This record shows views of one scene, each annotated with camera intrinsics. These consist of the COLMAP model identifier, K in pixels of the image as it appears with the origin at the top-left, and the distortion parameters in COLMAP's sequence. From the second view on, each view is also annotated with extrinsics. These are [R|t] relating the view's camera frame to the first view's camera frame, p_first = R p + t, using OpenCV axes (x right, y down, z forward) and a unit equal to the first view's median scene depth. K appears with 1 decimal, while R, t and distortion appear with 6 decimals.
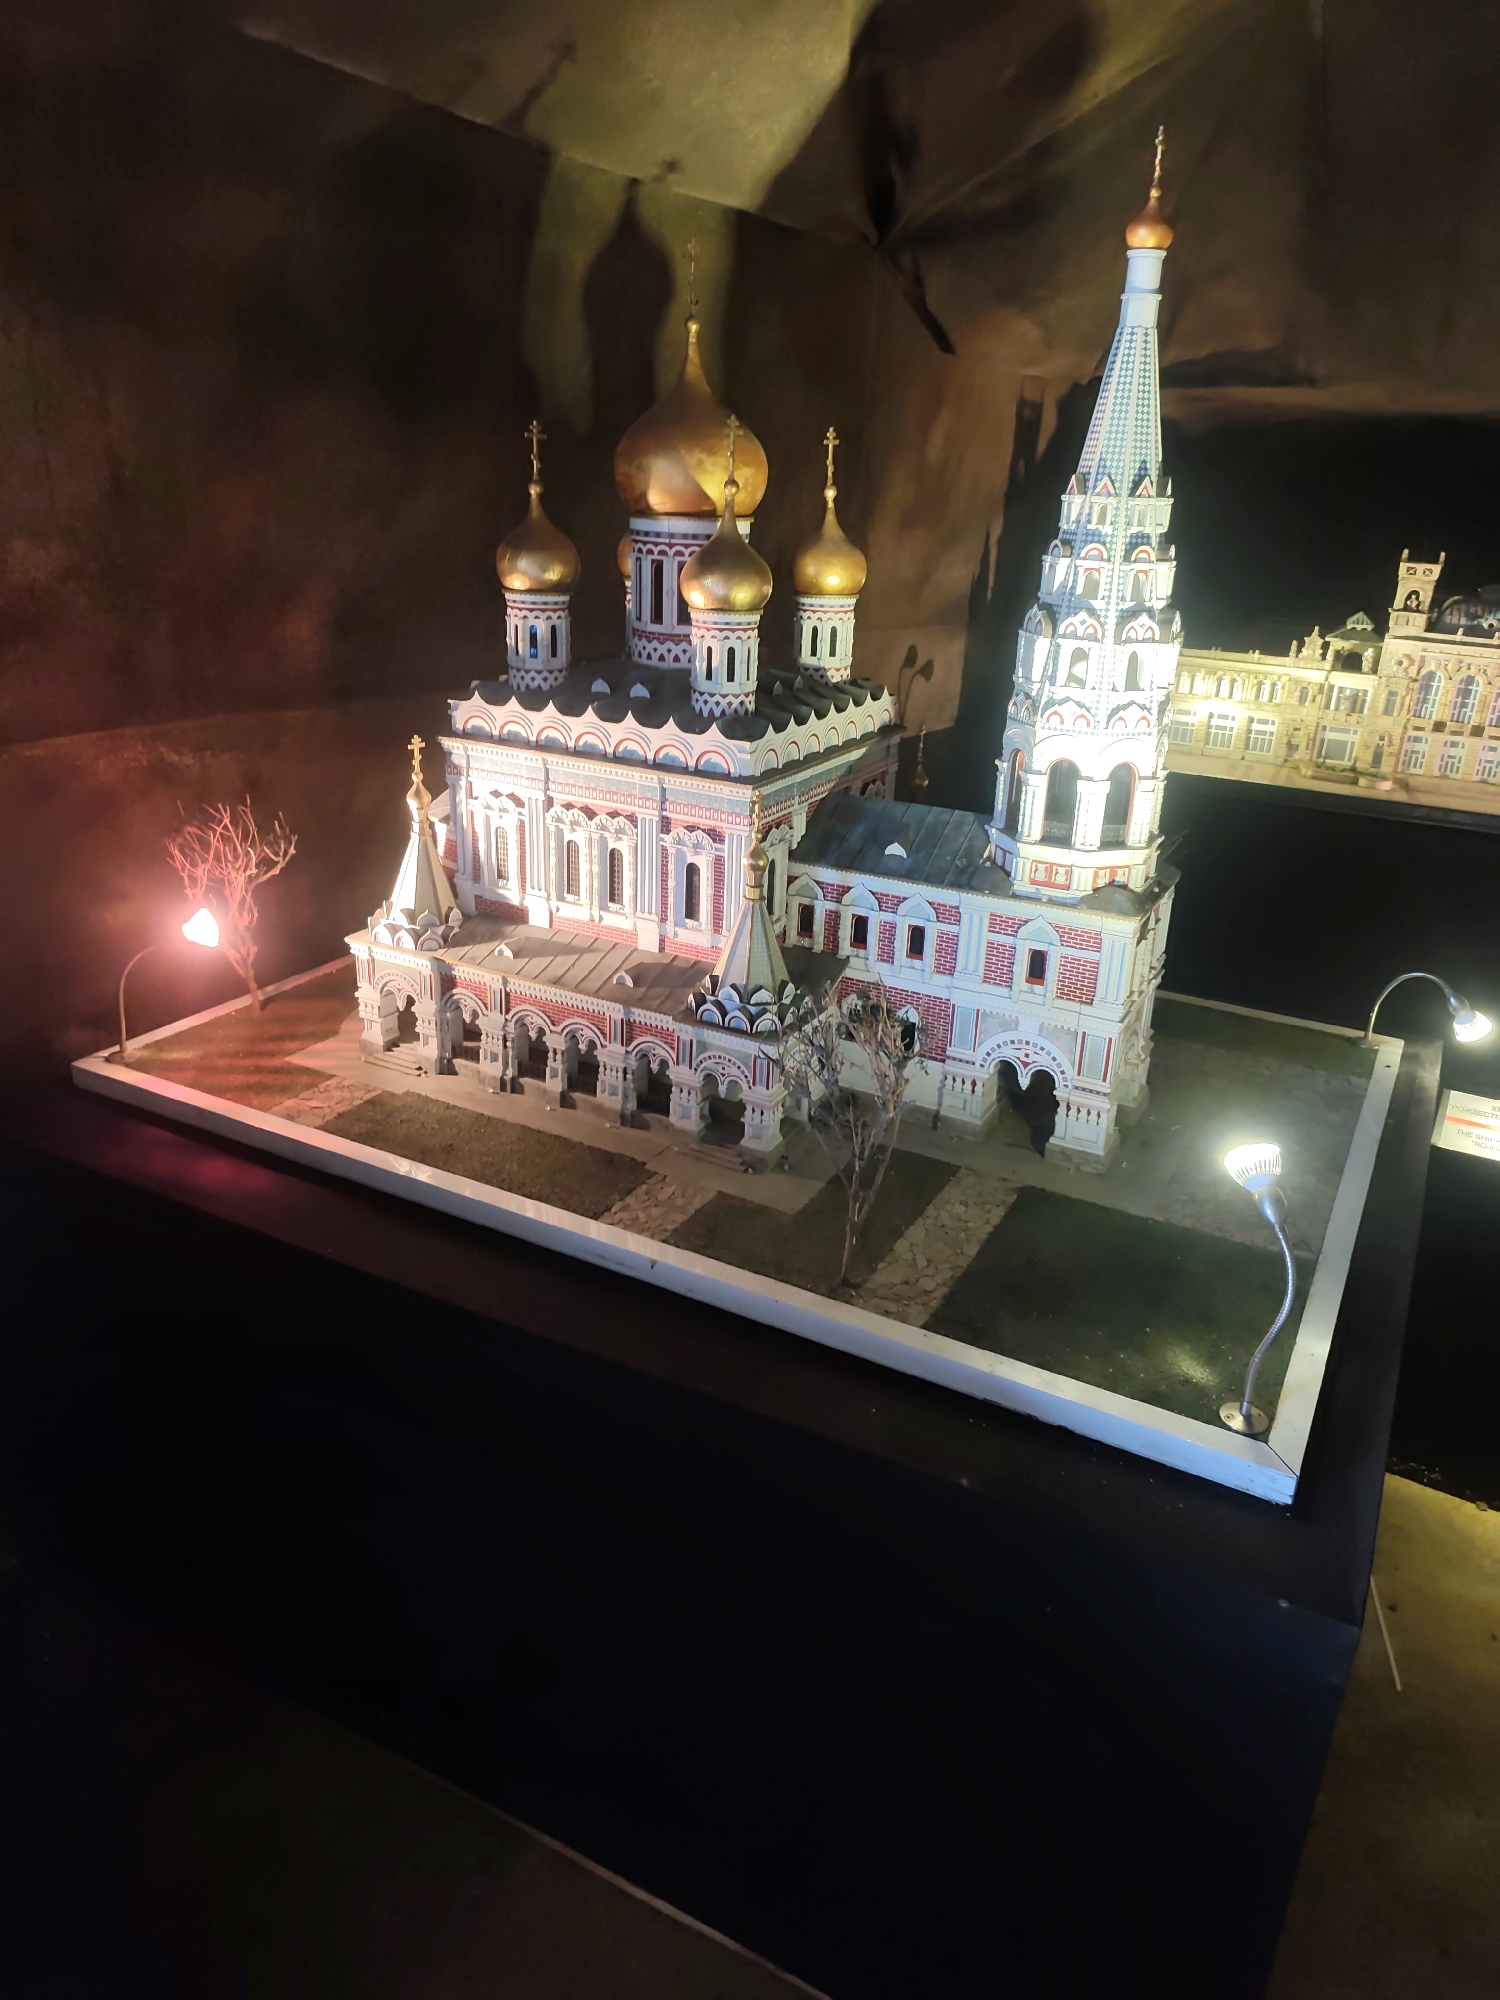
lens RADIAL K [[1388.8, 0, 751.7], [0, 1388.8, 1003.6], [0, 0, 1]] dist [-0.016874, -0.014402]
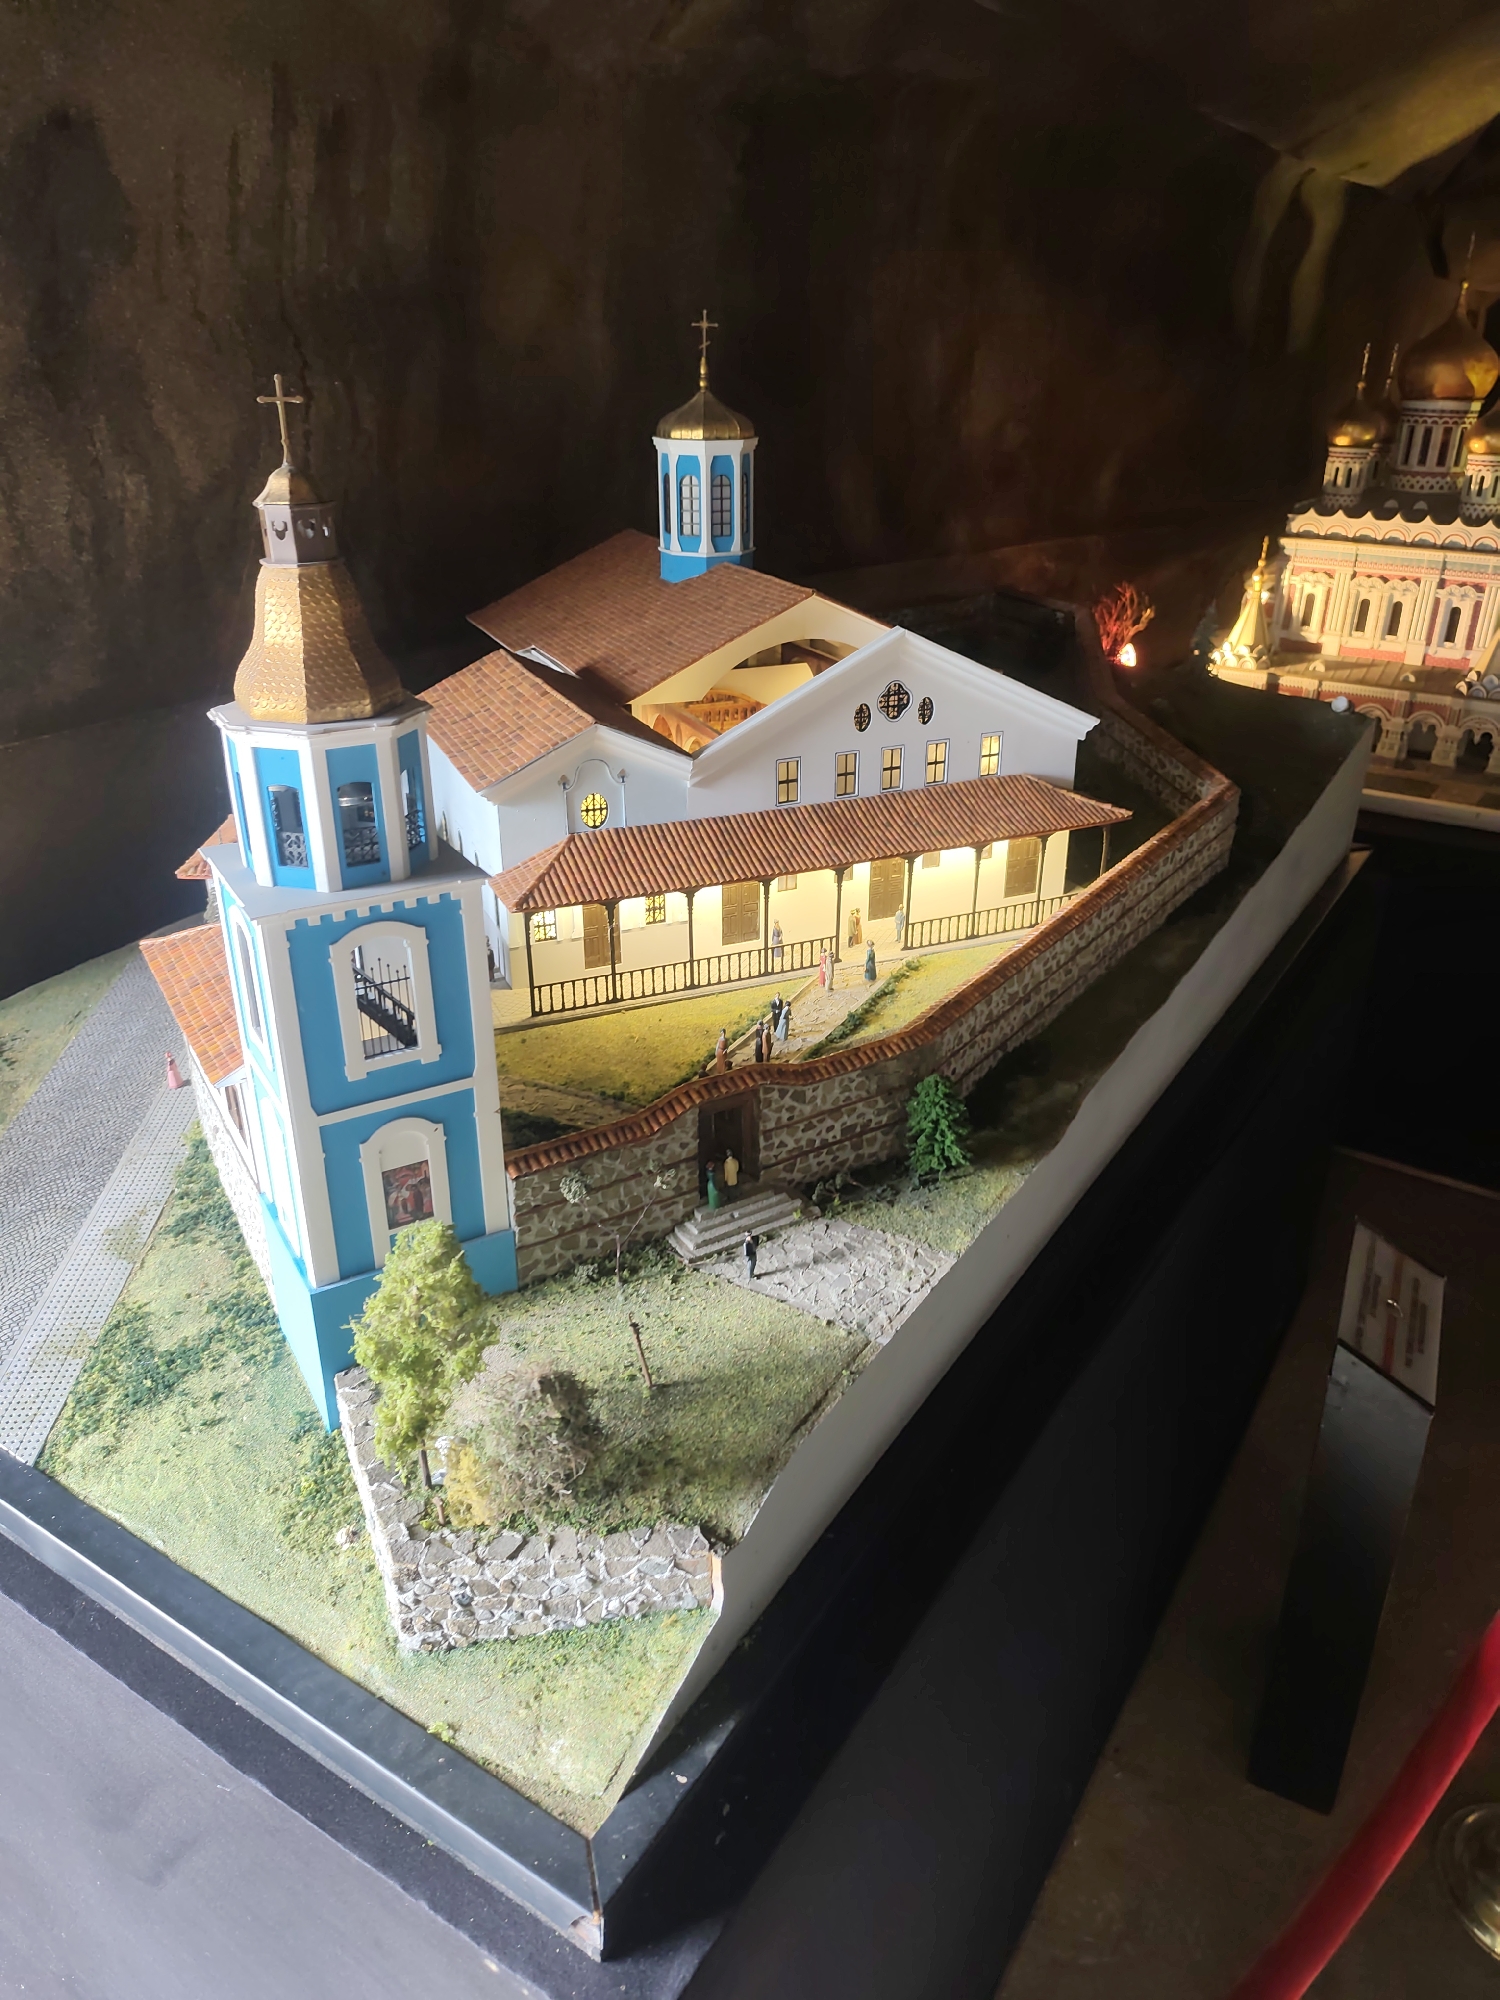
lens RADIAL K [[1388.8, 0, 746.4], [0, 1388.8, 993.0], [0, 0, 1]] dist [-0.016874, -0.014402]
pose [[0.993625, 0.014878, -0.111753, -0.335403], [-0.008979, 0.998549, 0.053106, 0.136325], [0.112381, -0.051764, 0.992316, -0.374828]]
